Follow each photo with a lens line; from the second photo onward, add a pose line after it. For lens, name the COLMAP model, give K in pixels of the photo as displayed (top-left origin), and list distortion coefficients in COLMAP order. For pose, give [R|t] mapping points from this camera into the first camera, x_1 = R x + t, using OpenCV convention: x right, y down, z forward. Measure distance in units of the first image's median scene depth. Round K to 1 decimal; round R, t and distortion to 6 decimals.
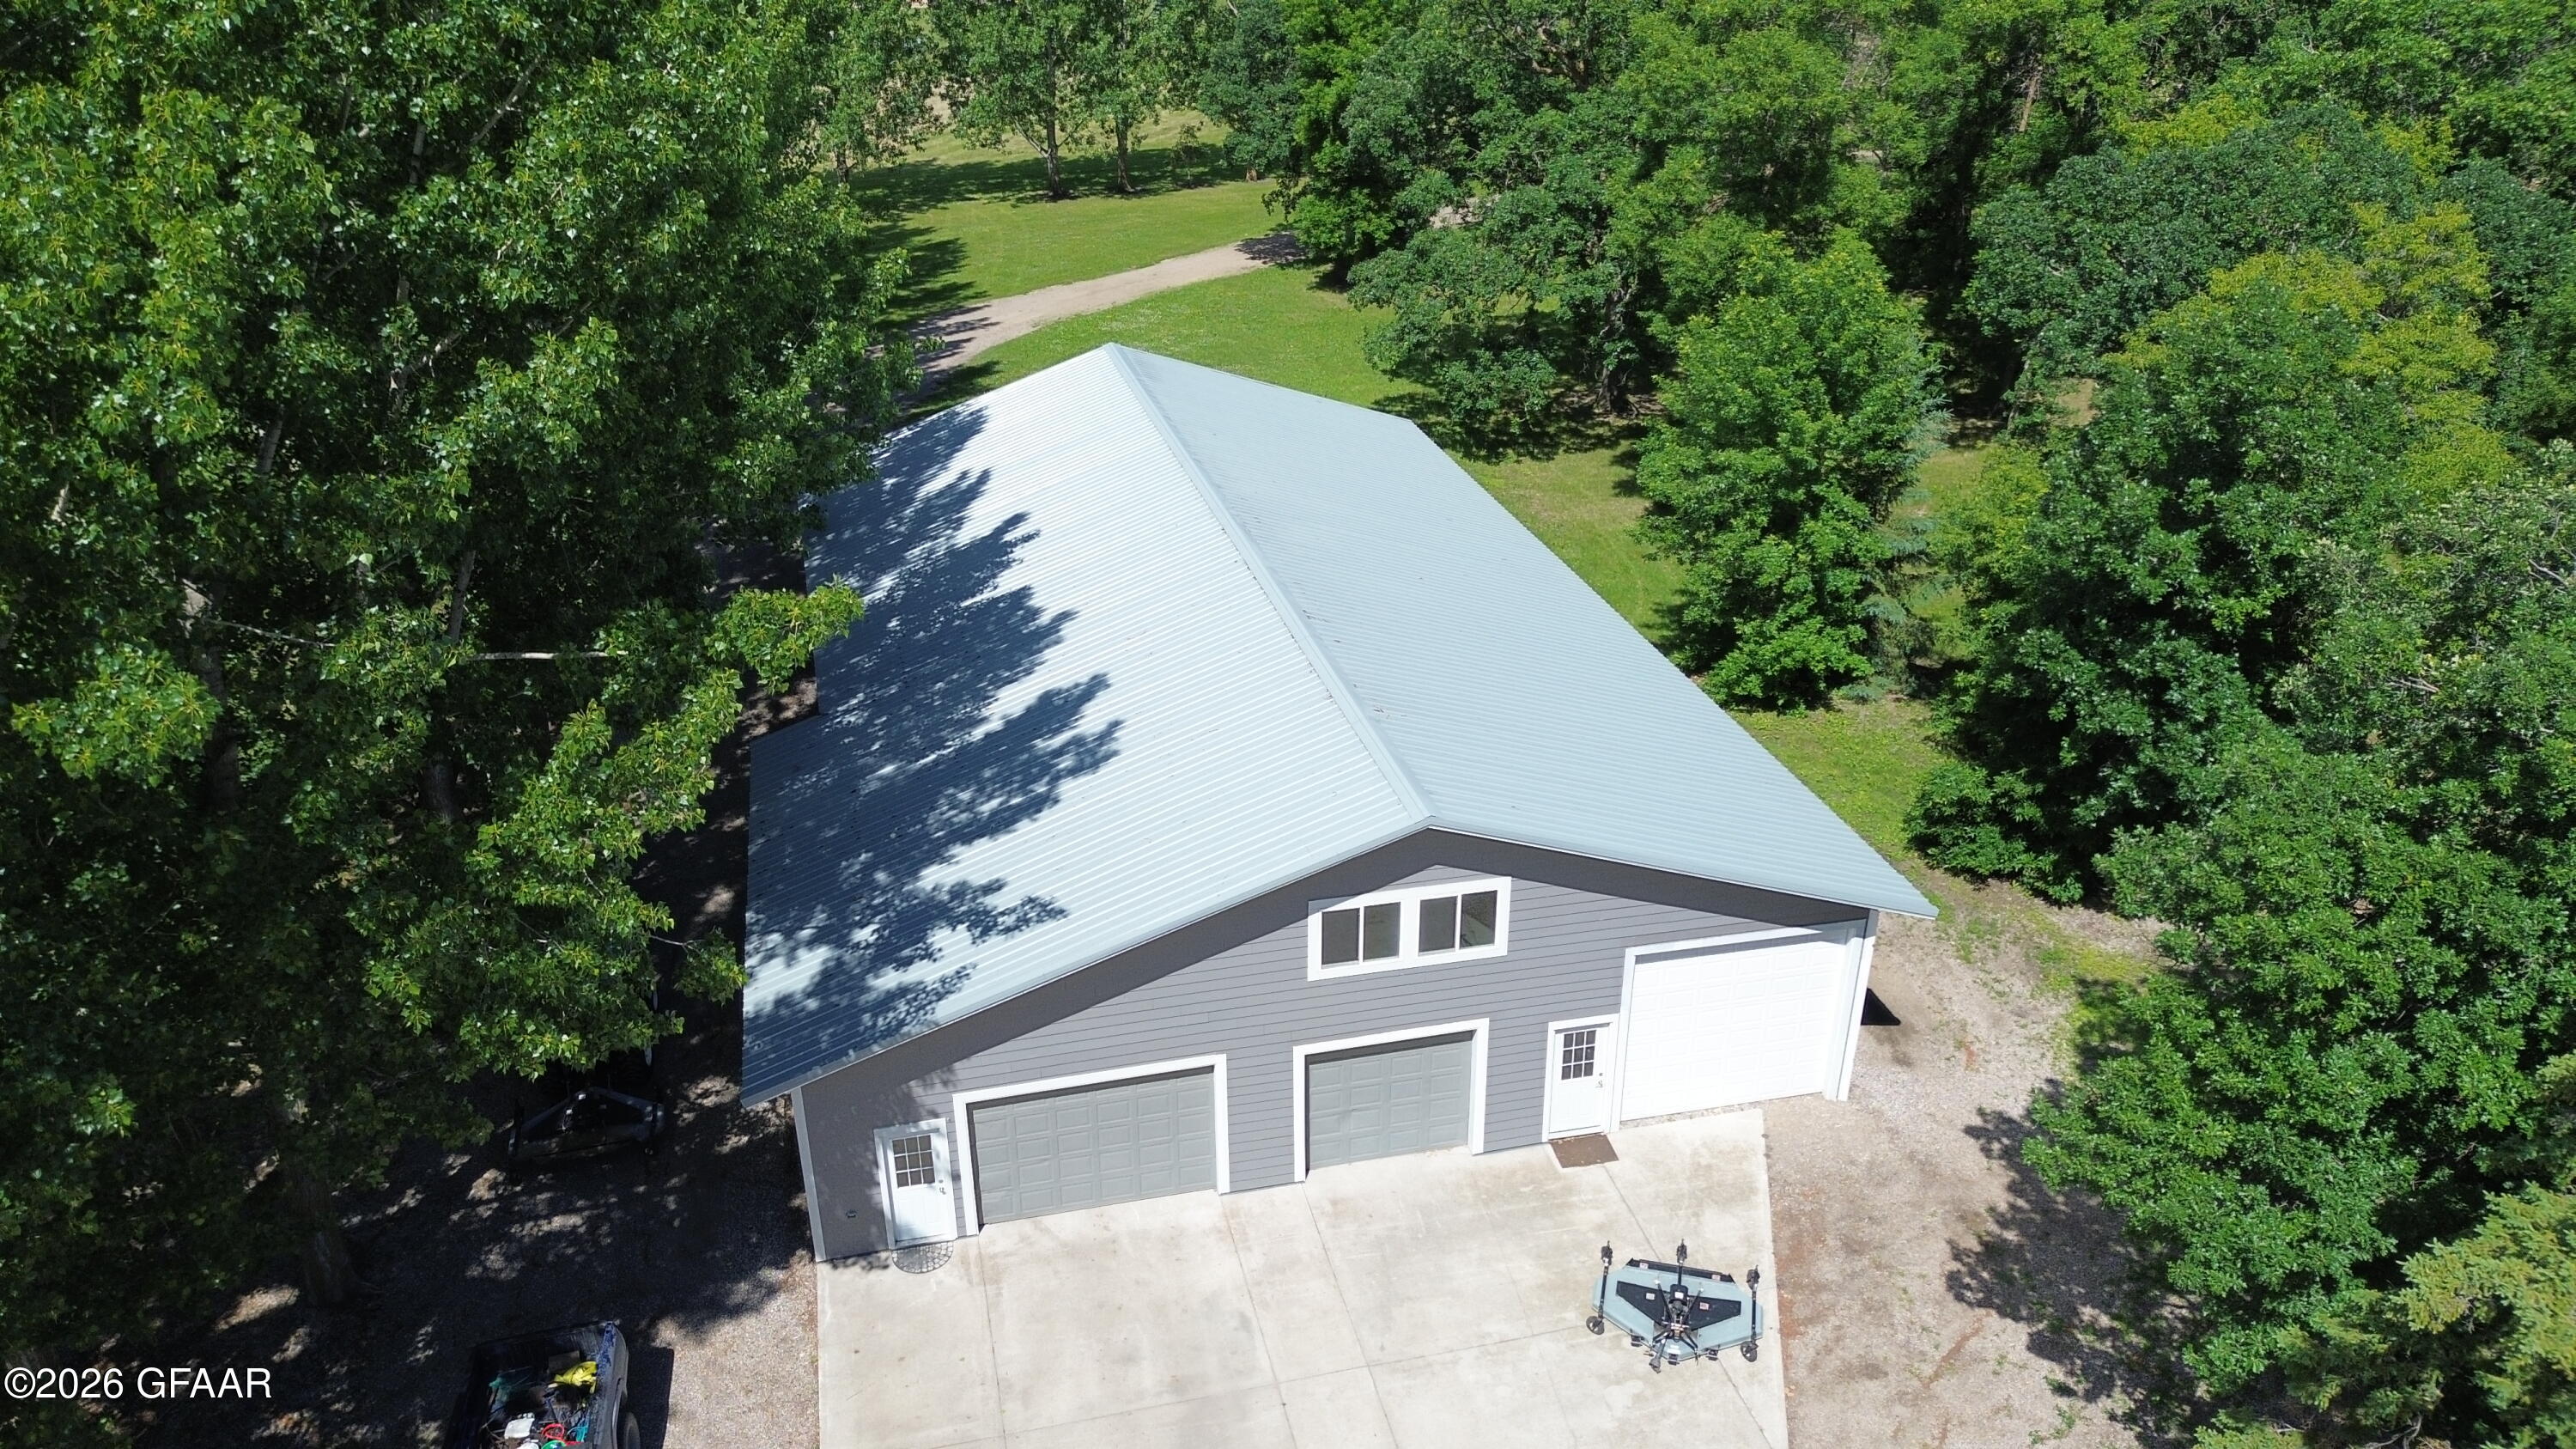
lens RADIAL K [[1843.8, 0, 1265.0], [0, 1843.8, 705.8], [0, 0, 1]] dist [0.066206, -0.063839]
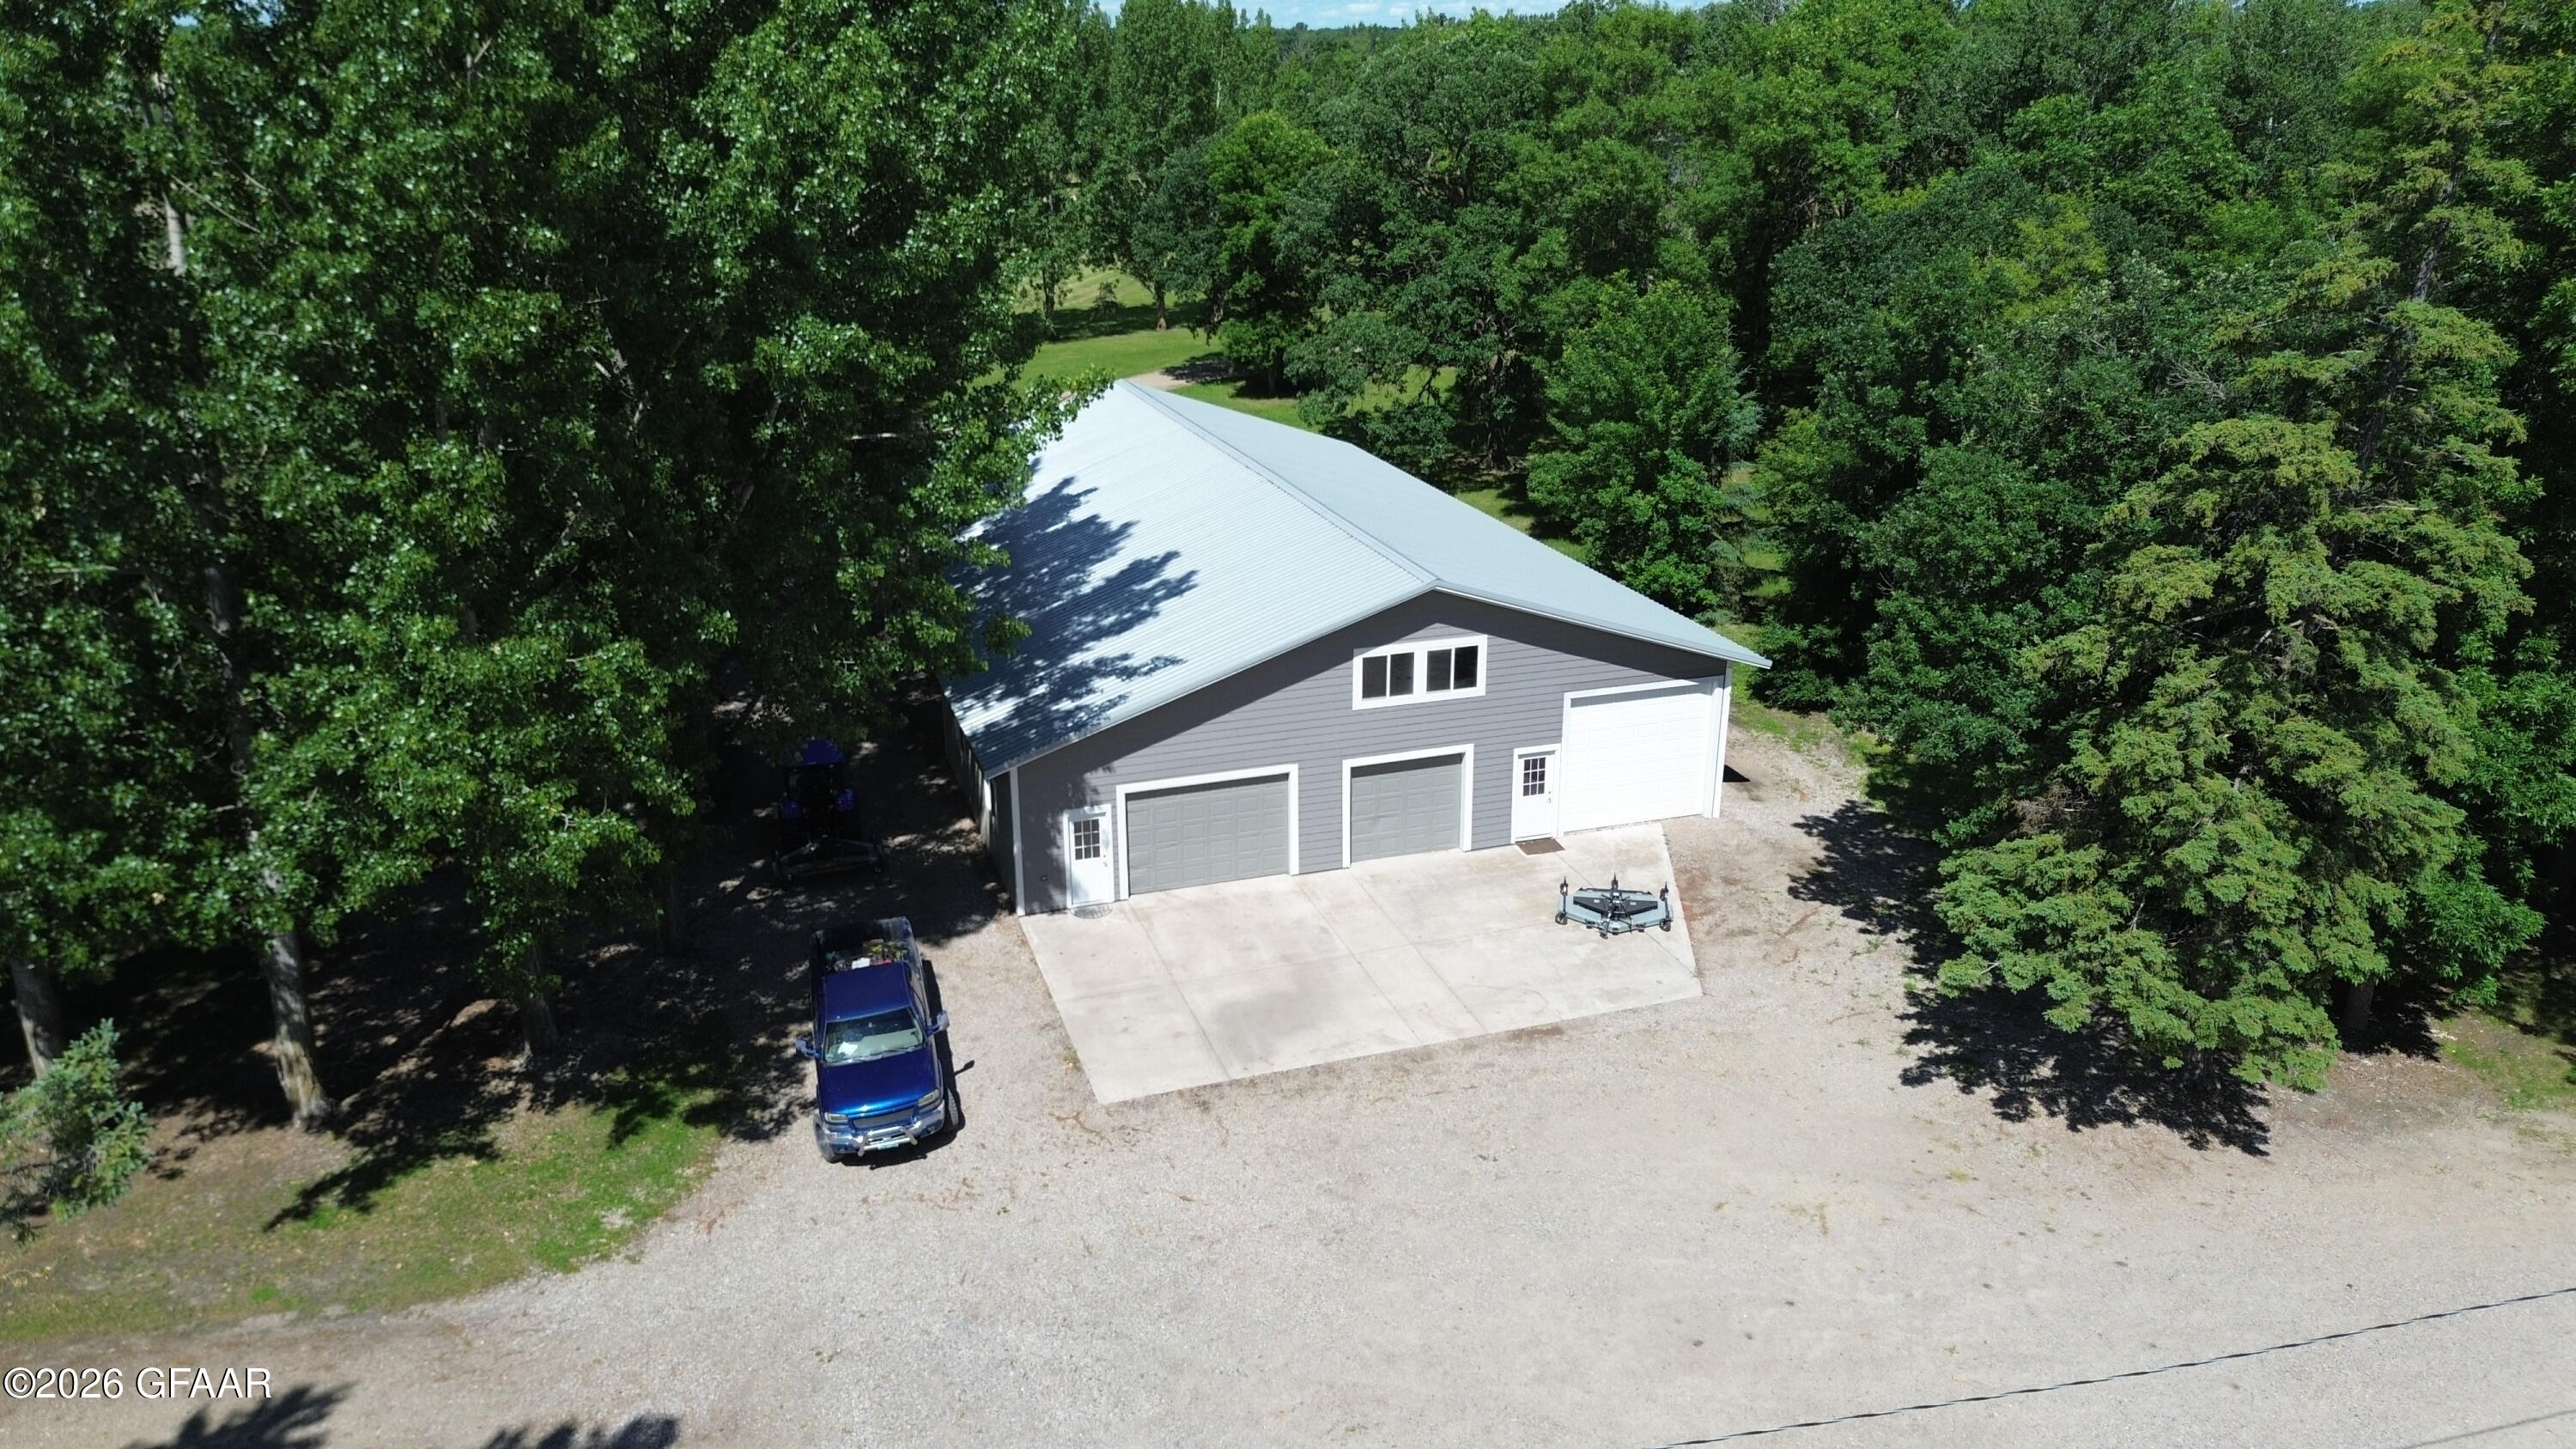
lens RADIAL K [[1843.8, 0, 1314.2], [0, 1843.8, 744.8], [0, 0, 1]] dist [0.066206, -0.063839]
pose [[0.993801, -0.035430, 0.105374, -0.147106], [0.045731, 0.994233, -0.096998, 0.291895], [-0.101330, 0.101215, 0.989691, -0.388214]]
